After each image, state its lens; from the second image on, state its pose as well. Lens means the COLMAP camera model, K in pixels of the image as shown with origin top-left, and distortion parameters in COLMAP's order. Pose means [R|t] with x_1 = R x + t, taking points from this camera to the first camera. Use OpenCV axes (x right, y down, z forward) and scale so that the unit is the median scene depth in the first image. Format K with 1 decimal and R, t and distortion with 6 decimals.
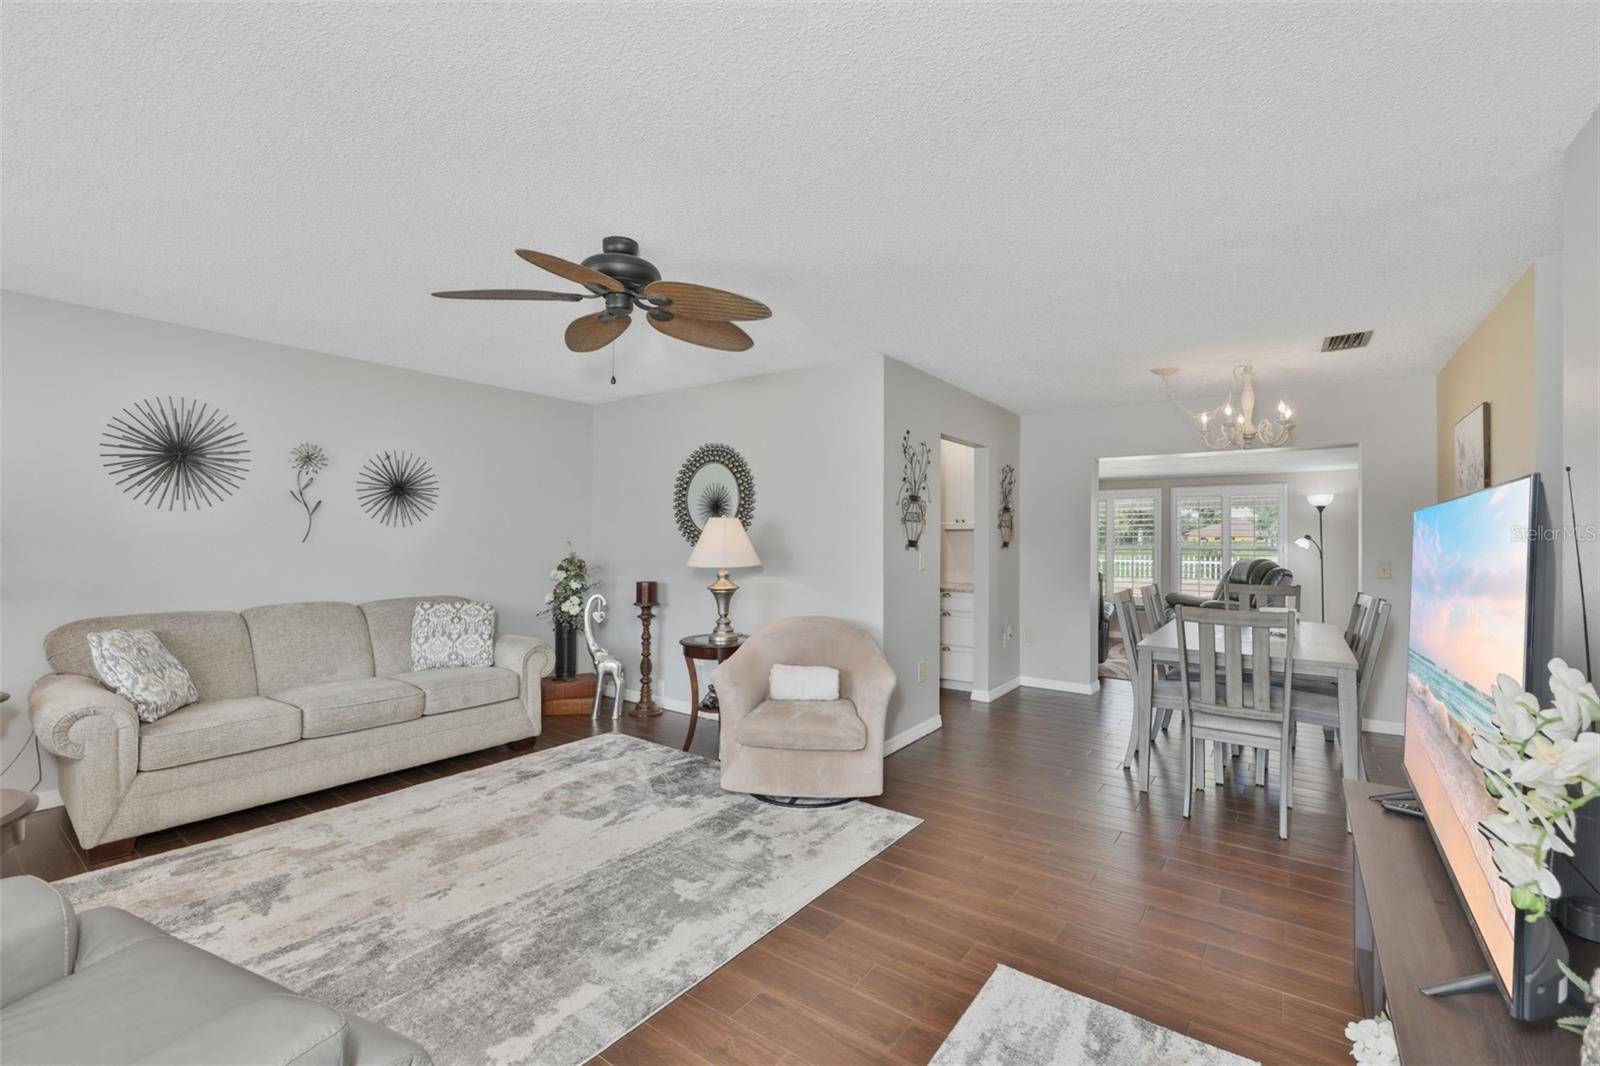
lens RADIAL K [[684.0, 0, 804.2], [0, 684.0, 535.7], [0, 0, 1]] dist [-0.004596, -0.000647]
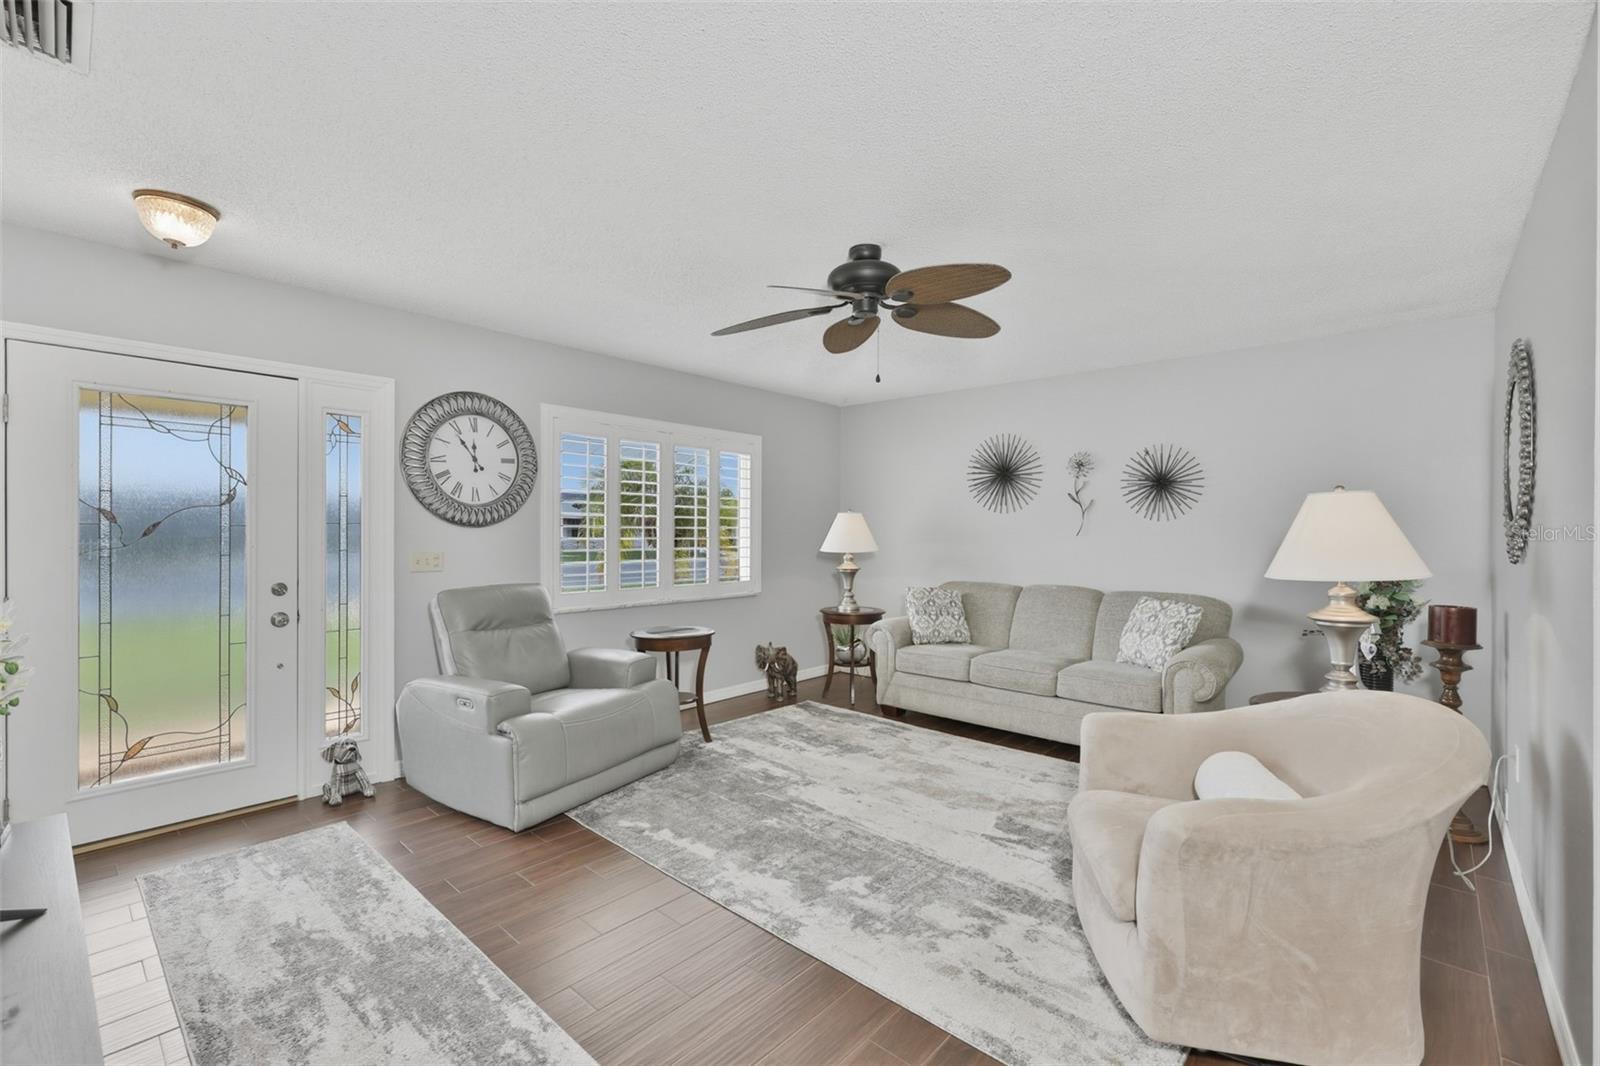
lens RADIAL K [[684.0, 0, 786.4], [0, 684.0, 531.4], [0, 0, 1]] dist [-0.004596, -0.000647]
pose [[-0.119407, -0.007460, -0.992817, 0.717430], [0.001210, 0.999970, -0.007659, 0.015129], [0.992845, -0.002116, -0.119394, 0.897227]]
